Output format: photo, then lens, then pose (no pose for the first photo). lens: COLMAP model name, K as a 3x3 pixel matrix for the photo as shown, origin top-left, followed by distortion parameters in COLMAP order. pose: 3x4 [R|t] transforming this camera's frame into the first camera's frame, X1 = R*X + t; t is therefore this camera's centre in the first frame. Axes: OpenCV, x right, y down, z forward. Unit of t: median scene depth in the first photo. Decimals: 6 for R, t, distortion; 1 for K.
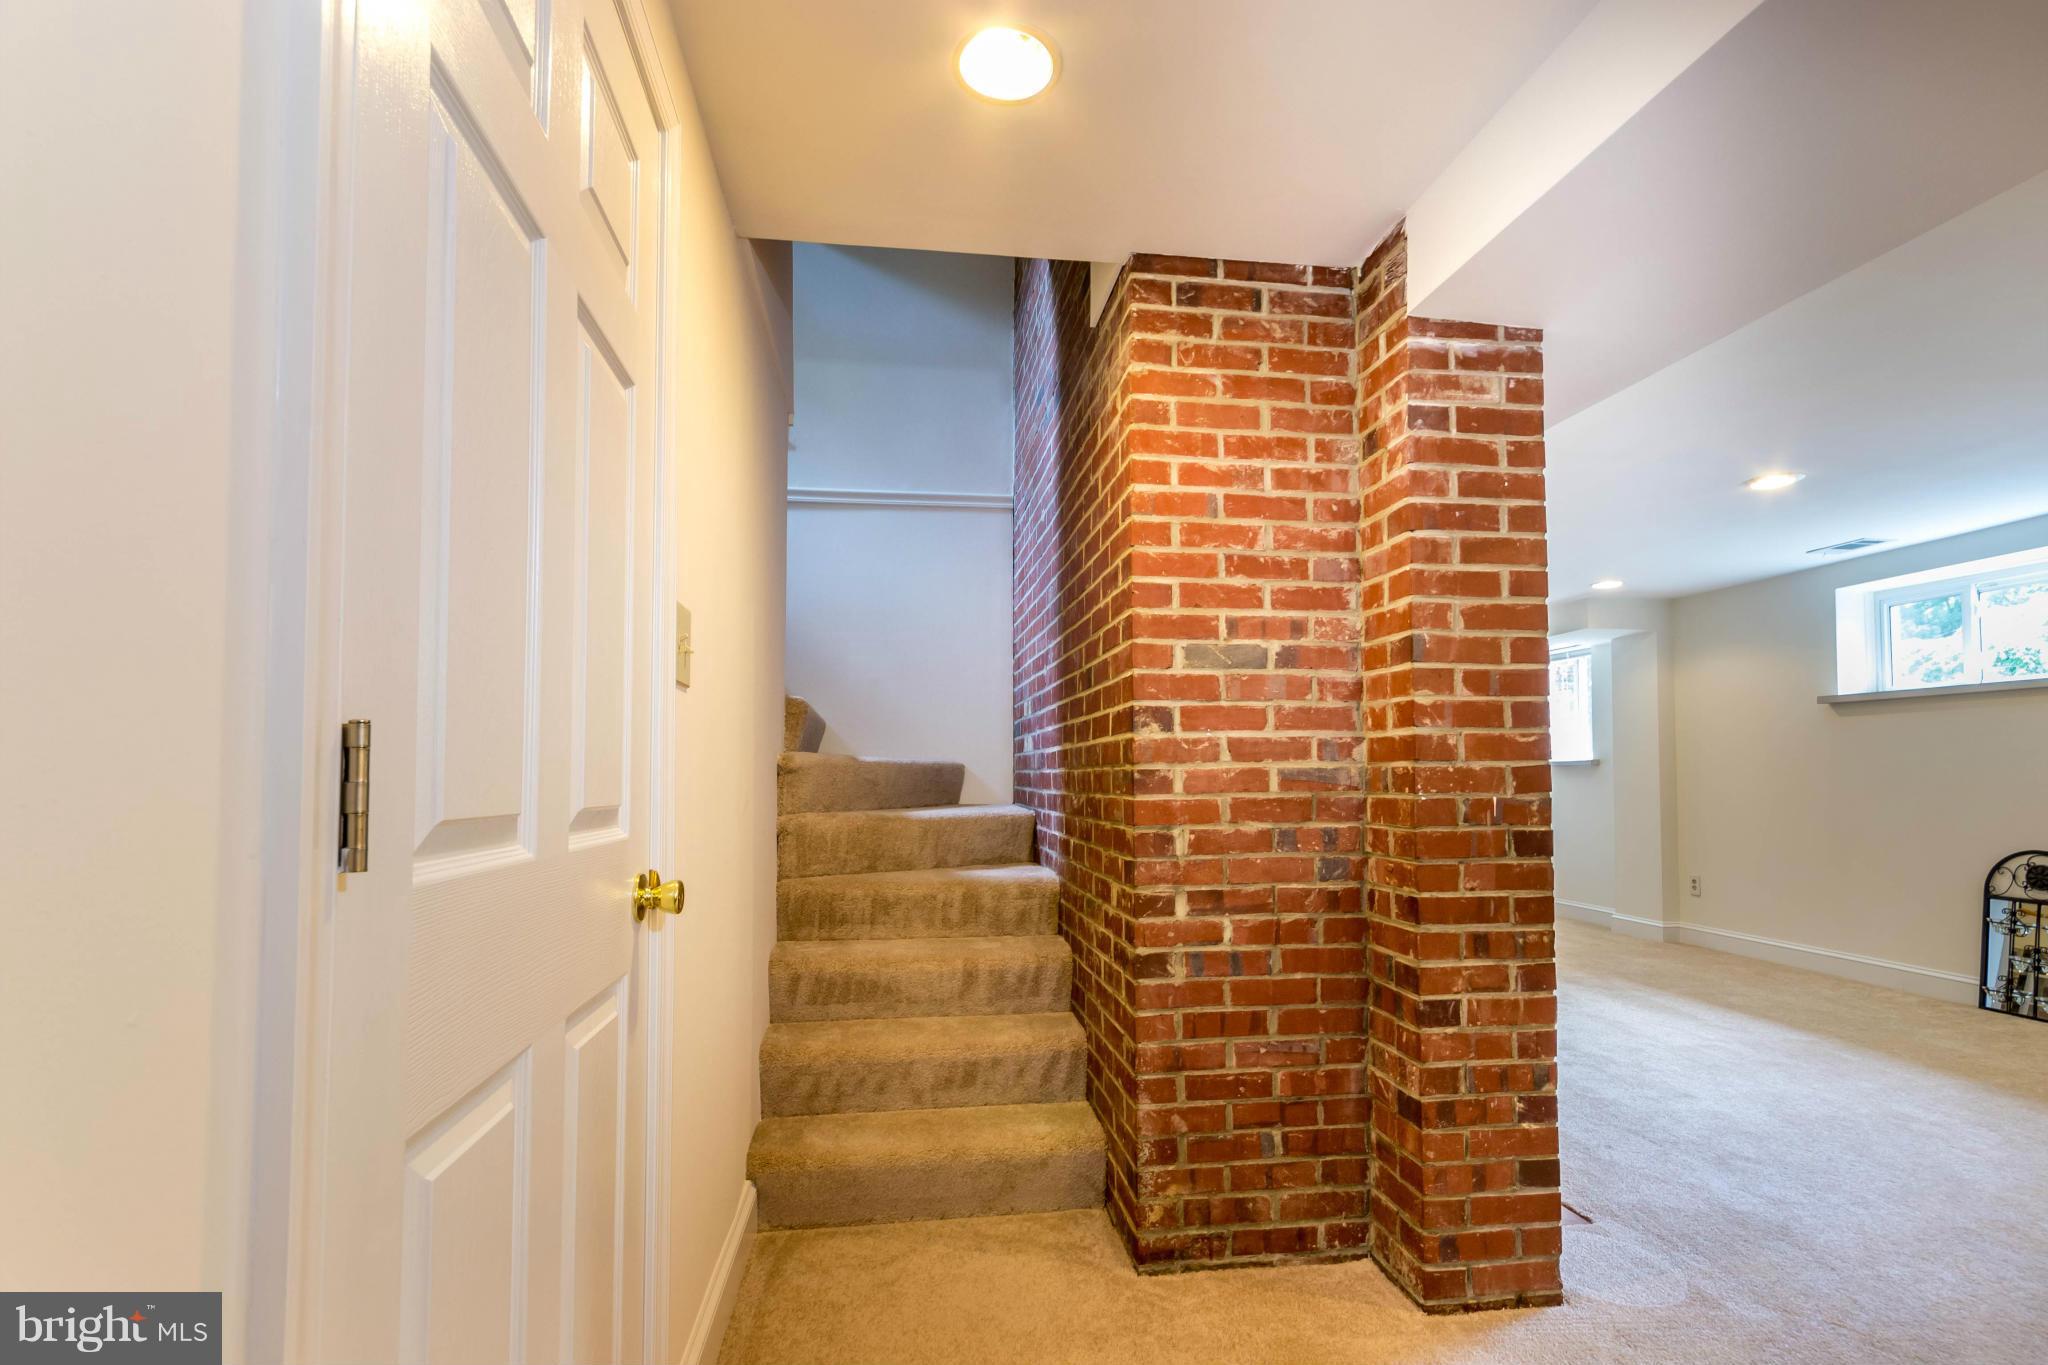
lens RADIAL K [[966.0, 0, 1016.8], [0, 966.0, 740.1], [0, 0, 1]] dist [0.007666, 0.001497]
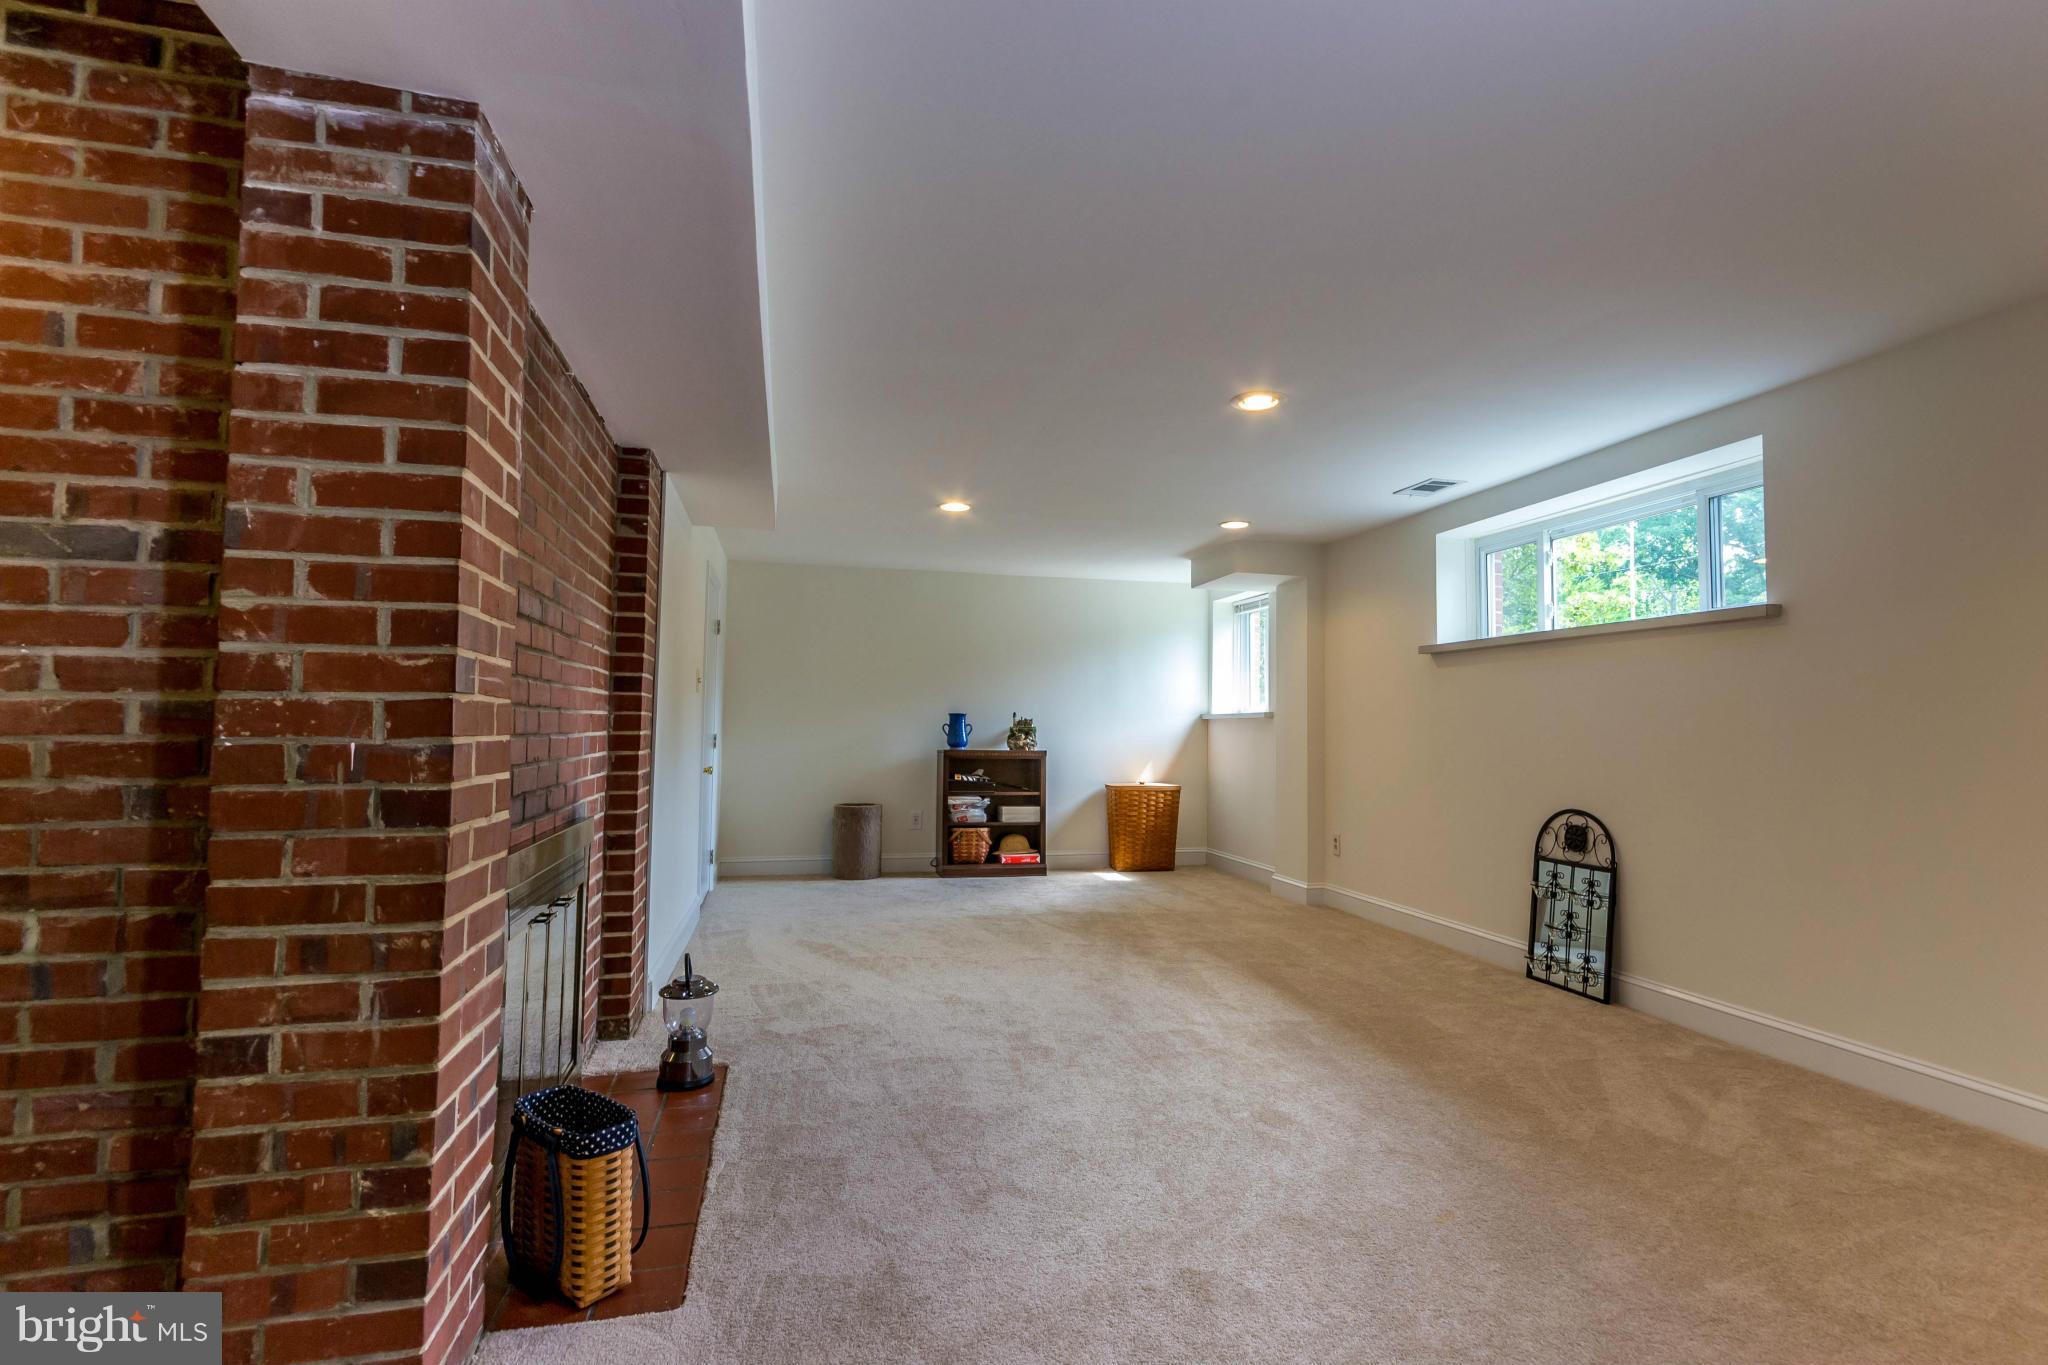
lens RADIAL K [[966.0, 0, 1022.1], [0, 966.0, 672.8], [0, 0, 1]] dist [0.007666, 0.001497]
pose [[0.995534, 0.014138, 0.093334, 0.861345], [-0.012231, 0.999705, -0.020971, 0.015738], [-0.093603, 0.019736, 0.995414, 0.233449]]
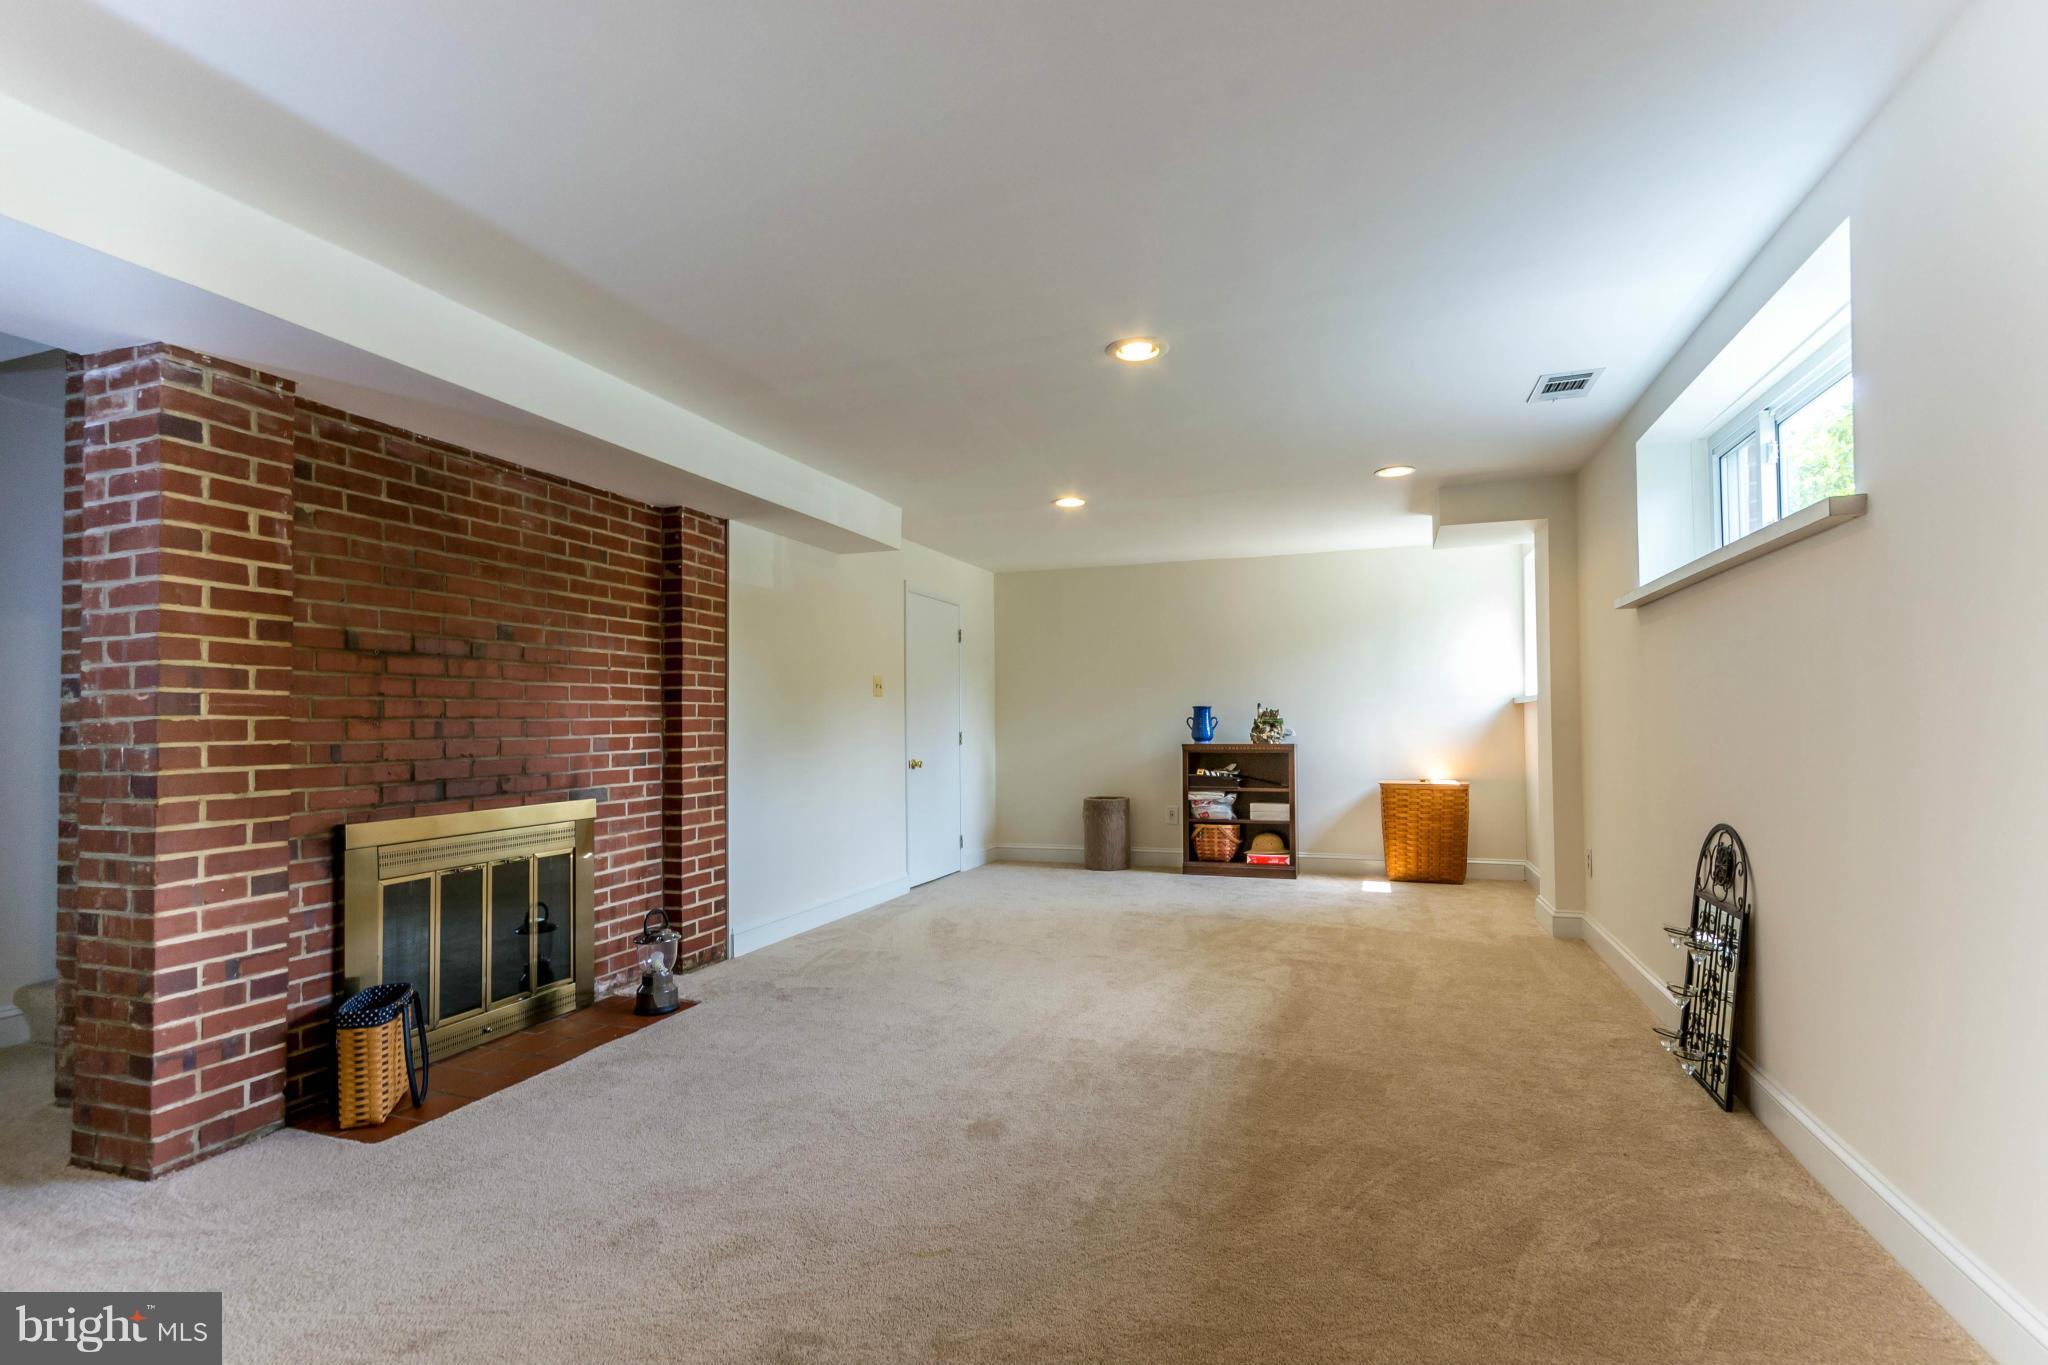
lens RADIAL K [[966.0, 0, 1011.9], [0, 966.0, 695.3], [0, 0, 1]] dist [0.007666, 0.001497]
pose [[0.880969, -0.027177, -0.472393, 1.906125], [0.031880, 0.999490, 0.001953, 0.025983], [0.472099, -0.016780, 0.881386, 0.436642]]
